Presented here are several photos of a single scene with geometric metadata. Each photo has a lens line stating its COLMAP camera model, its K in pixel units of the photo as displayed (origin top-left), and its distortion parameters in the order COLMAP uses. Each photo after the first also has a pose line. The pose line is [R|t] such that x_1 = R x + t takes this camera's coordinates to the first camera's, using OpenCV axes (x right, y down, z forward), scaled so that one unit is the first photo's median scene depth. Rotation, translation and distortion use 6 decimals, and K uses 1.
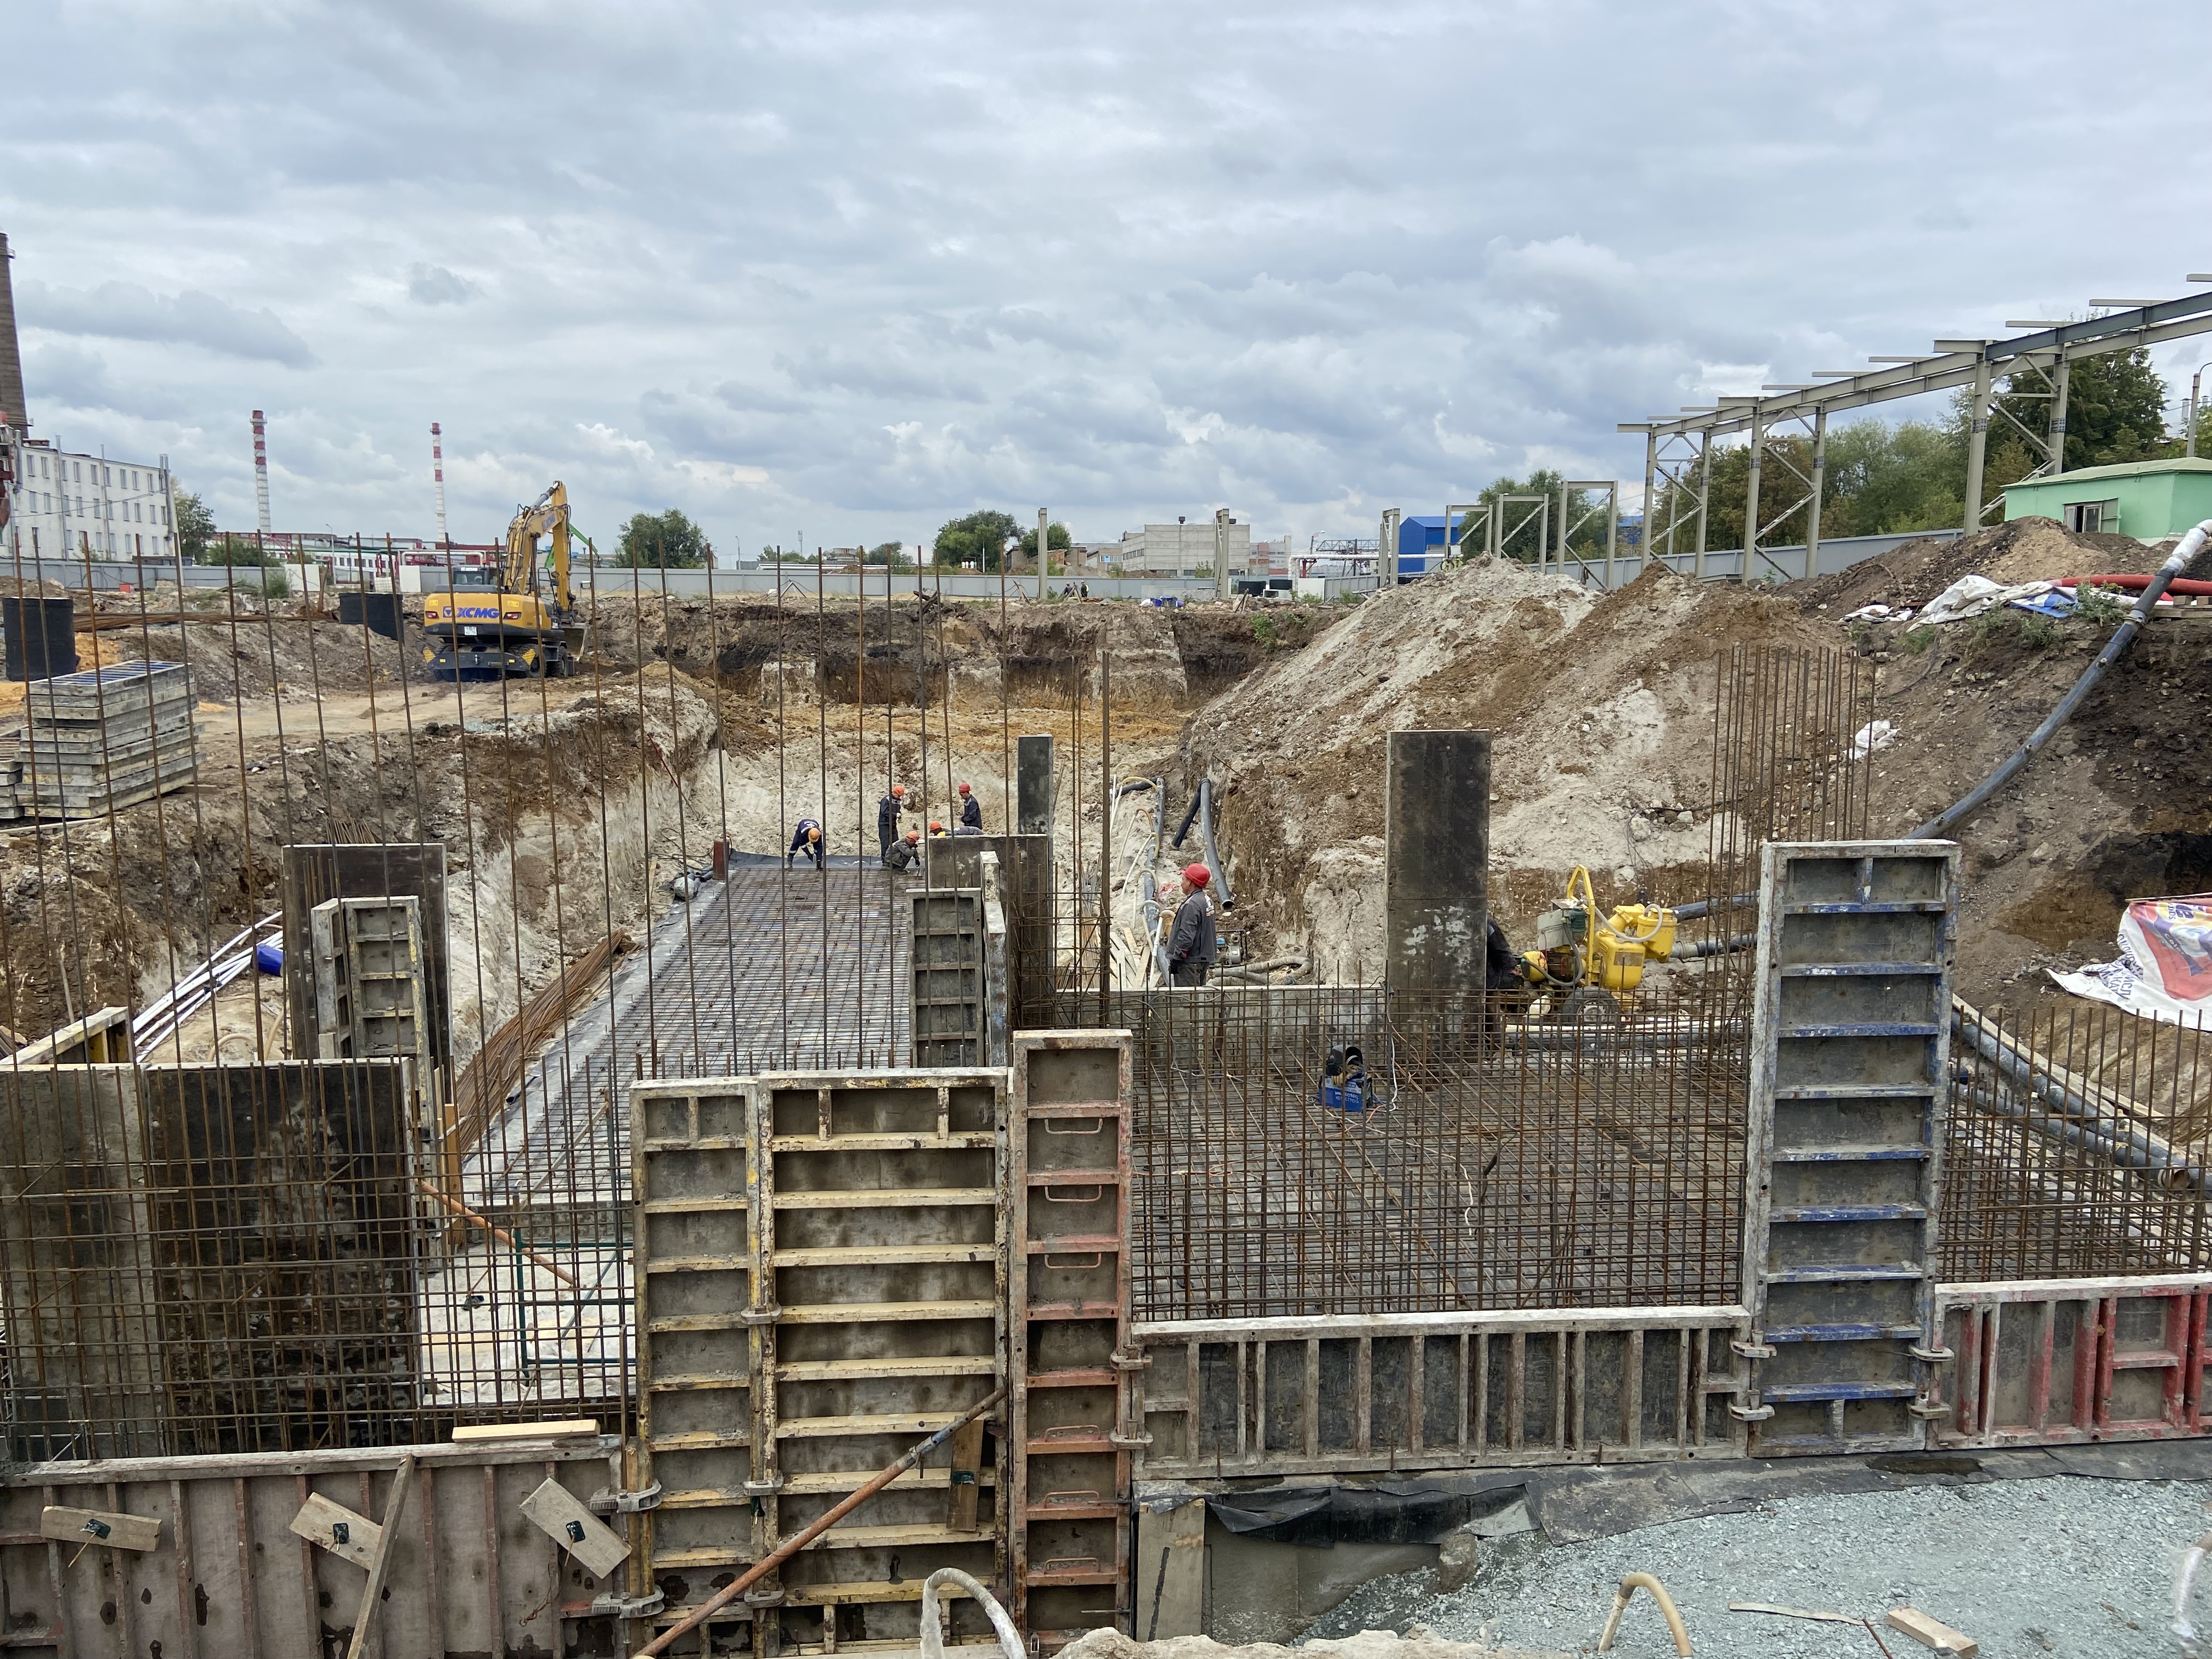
lens RADIAL K [[1658.4, 0, 1091.2], [0, 1658.4, 825.7], [0, 0, 1]] dist [0.127576, -0.154708]
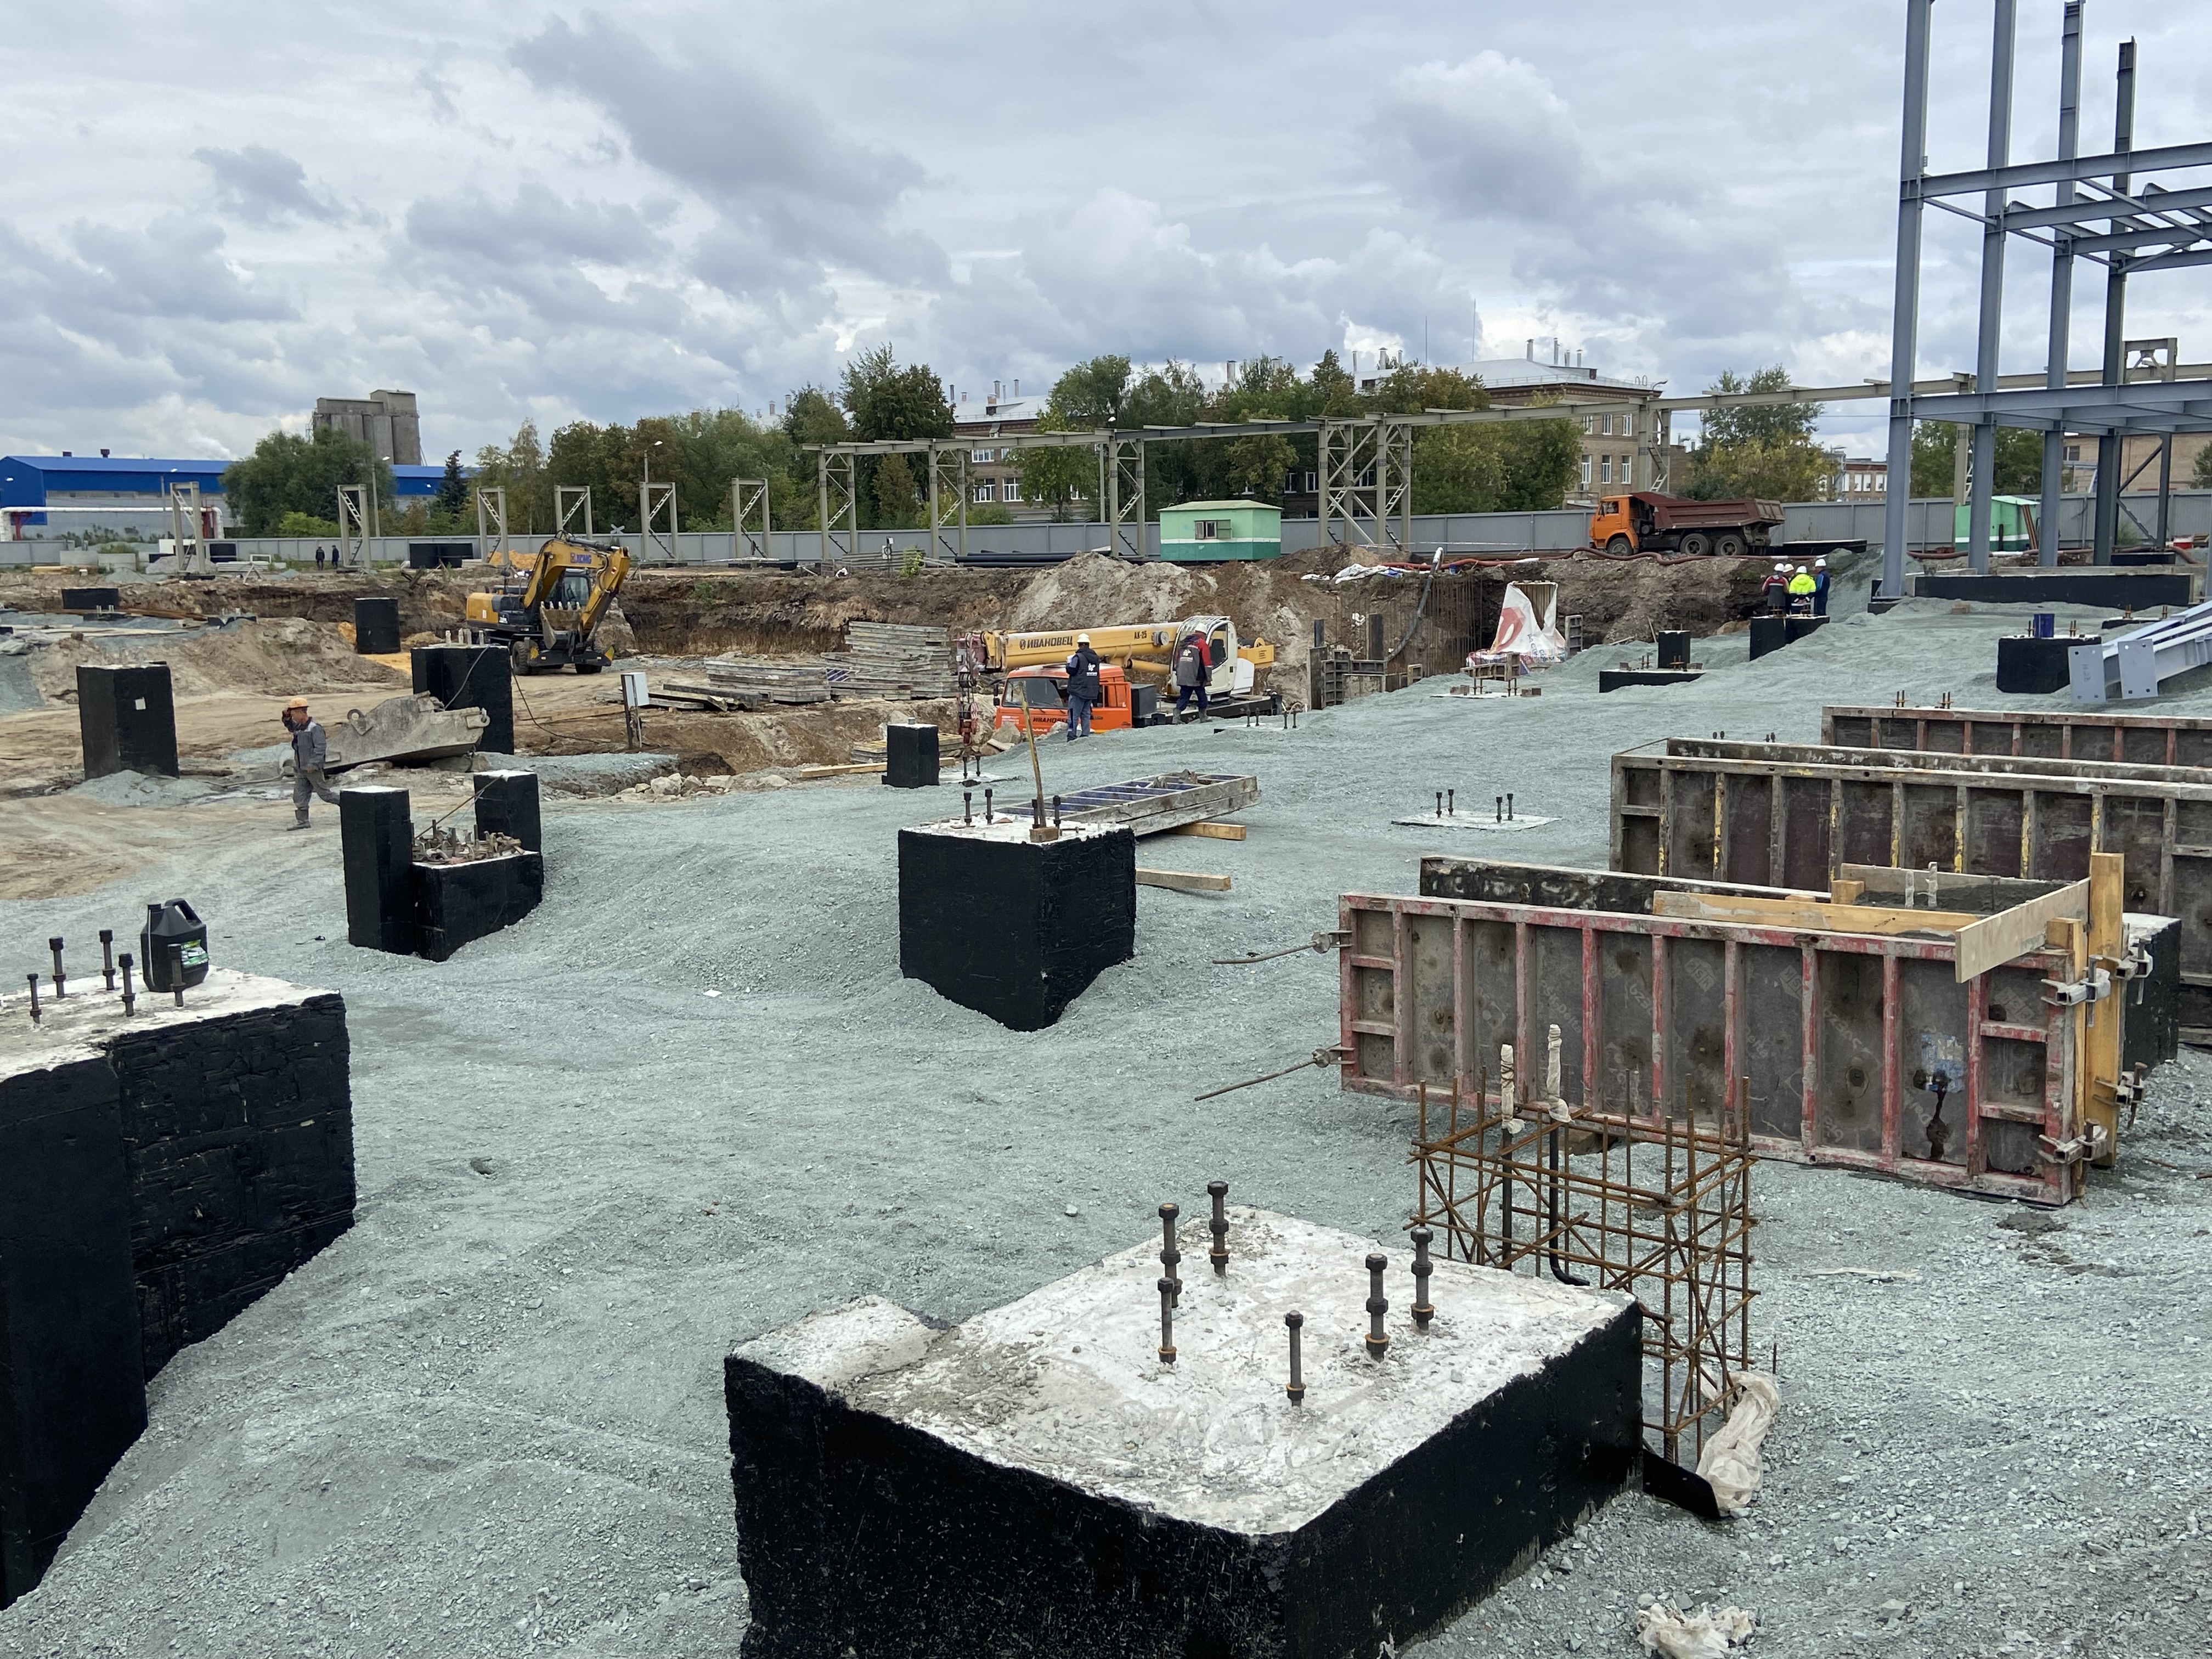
lens RADIAL K [[2006.4, 0, 1128.4], [0, 2006.4, 793.5], [0, 0, 1]] dist [0.083269, 0.000000]
pose [[0.683789, -0.107059, 0.721783, -5.938277], [0.115511, 0.992587, 0.037796, 0.182881], [-0.720479, 0.057530, 0.691087, -2.837359]]
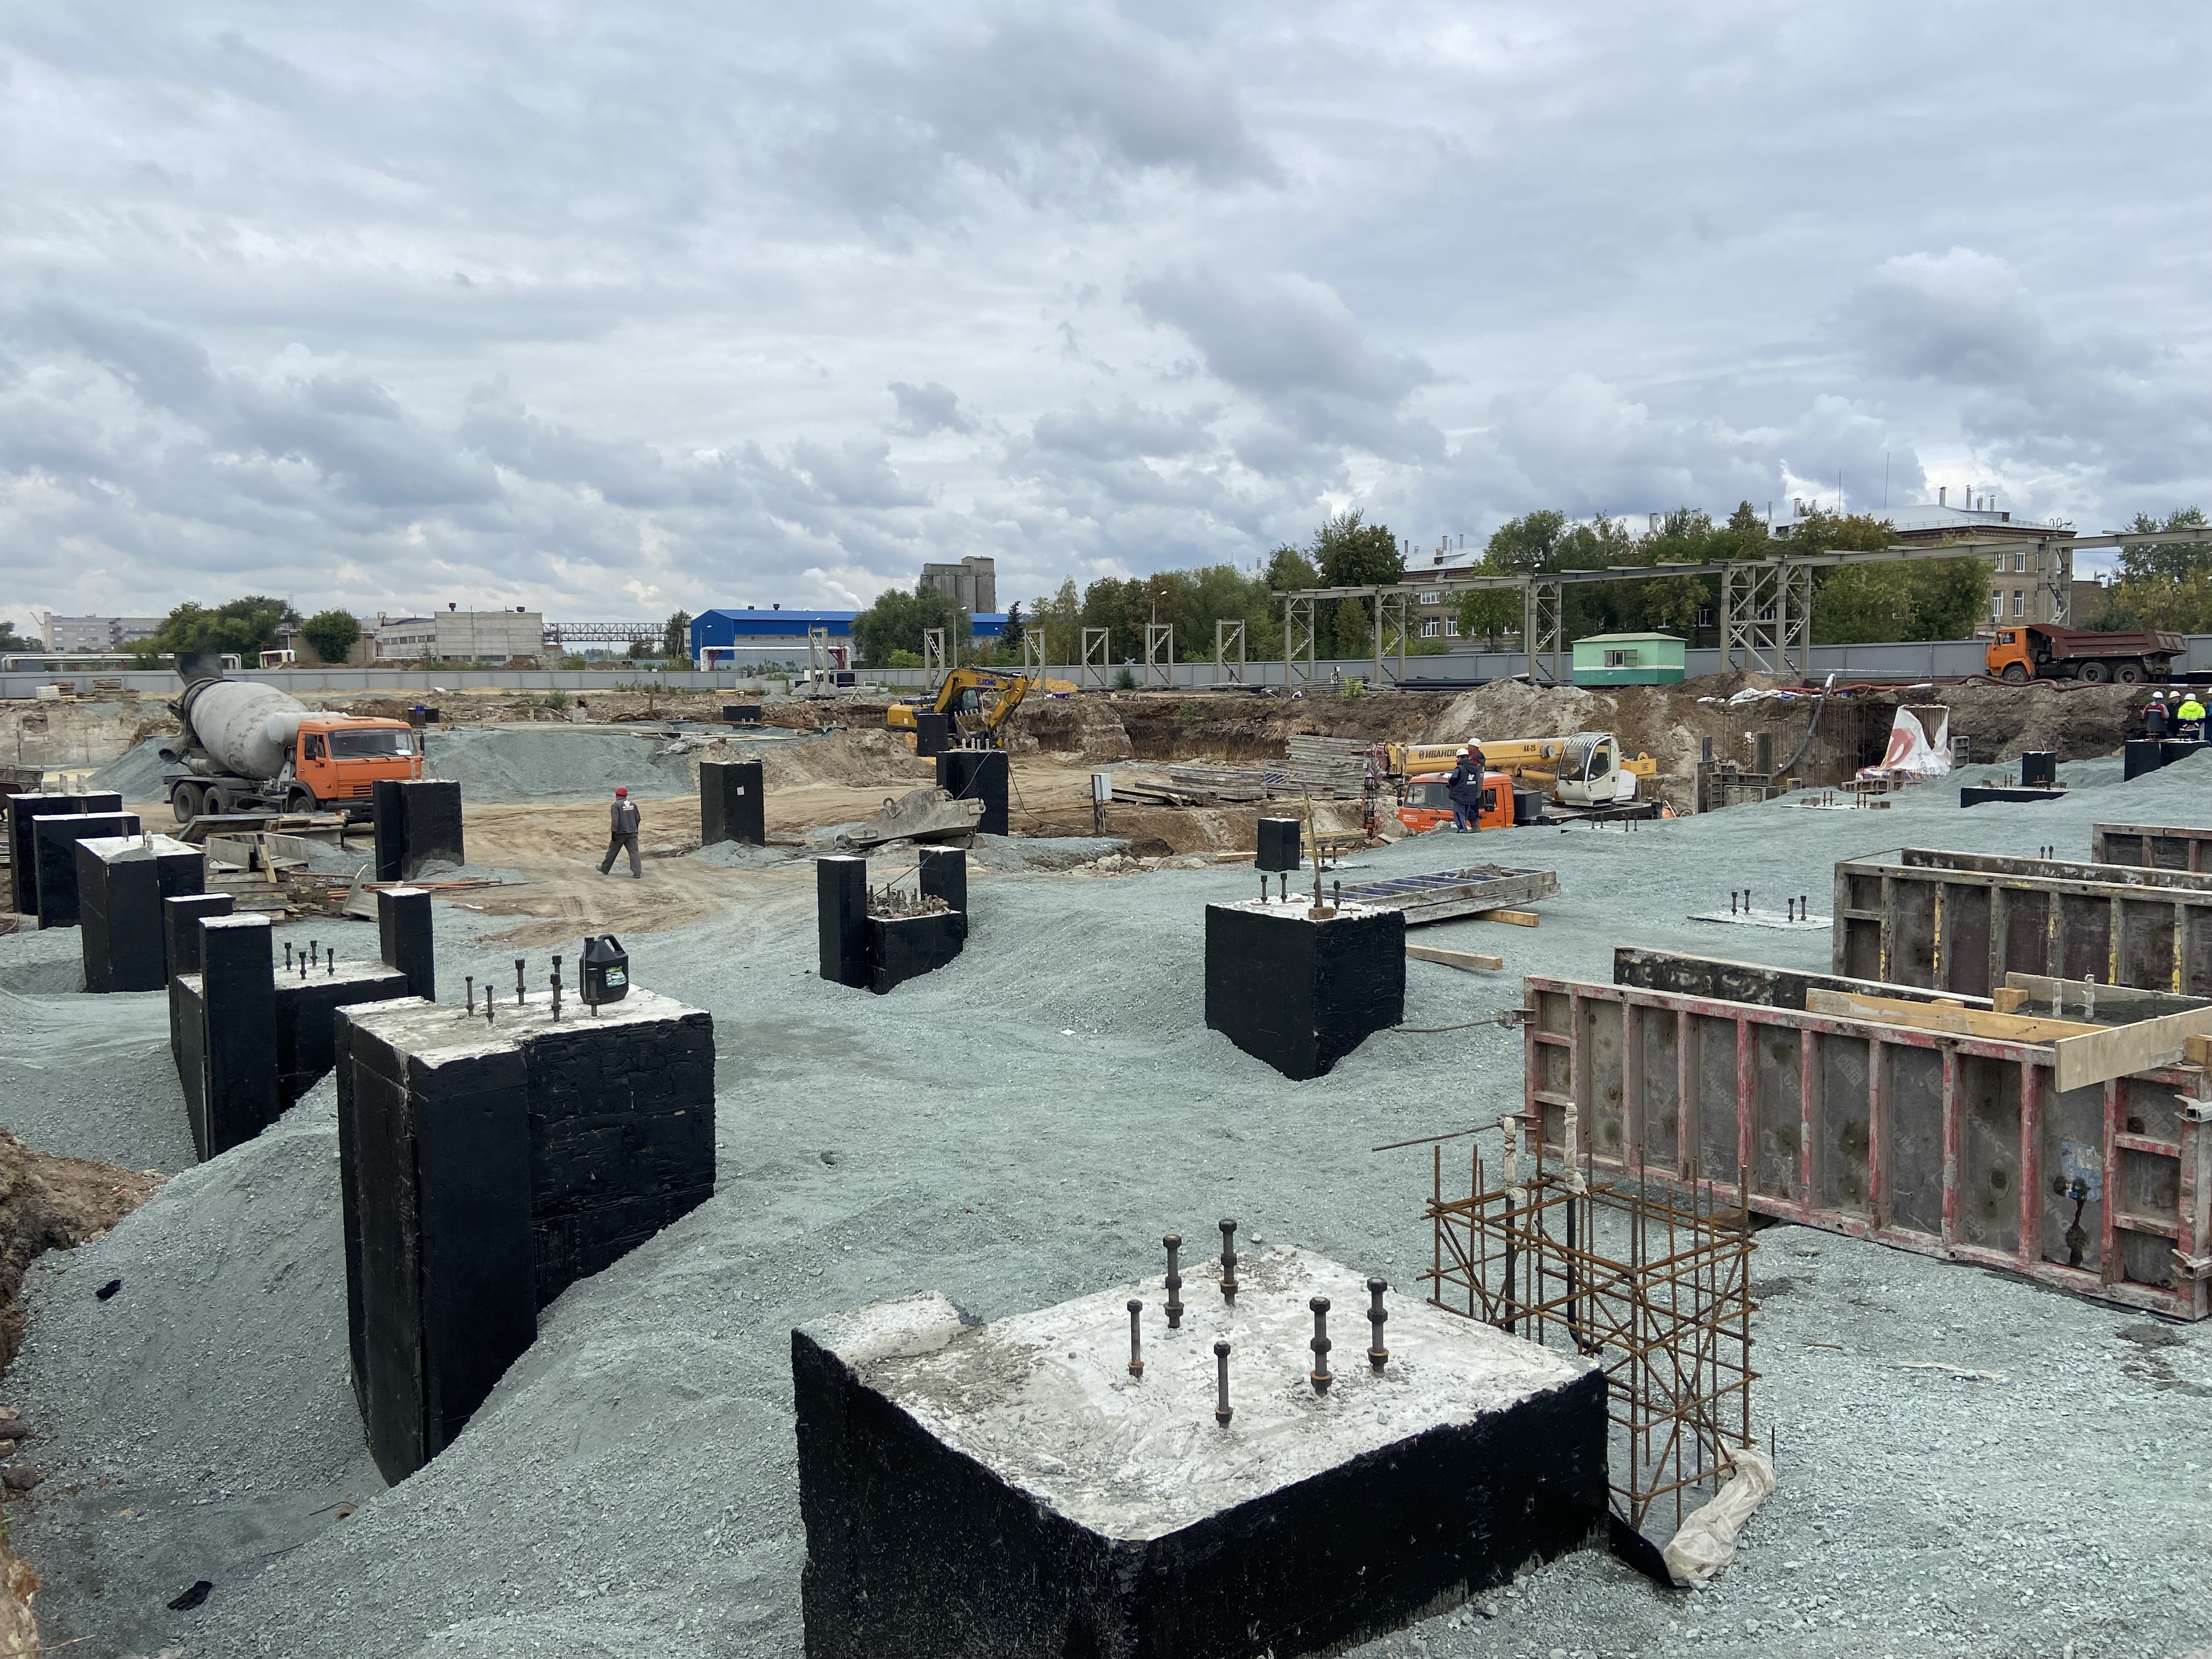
lens RADIAL K [[1658.4, 0, 1134.1], [0, 1658.4, 798.7], [0, 0, 1]] dist [0.127576, -0.154708]
pose [[0.851188, -0.054917, 0.521980, -5.718875], [0.086694, 0.995561, -0.036628, 0.212743], [-0.517652, 0.076430, 0.852171, -2.968320]]
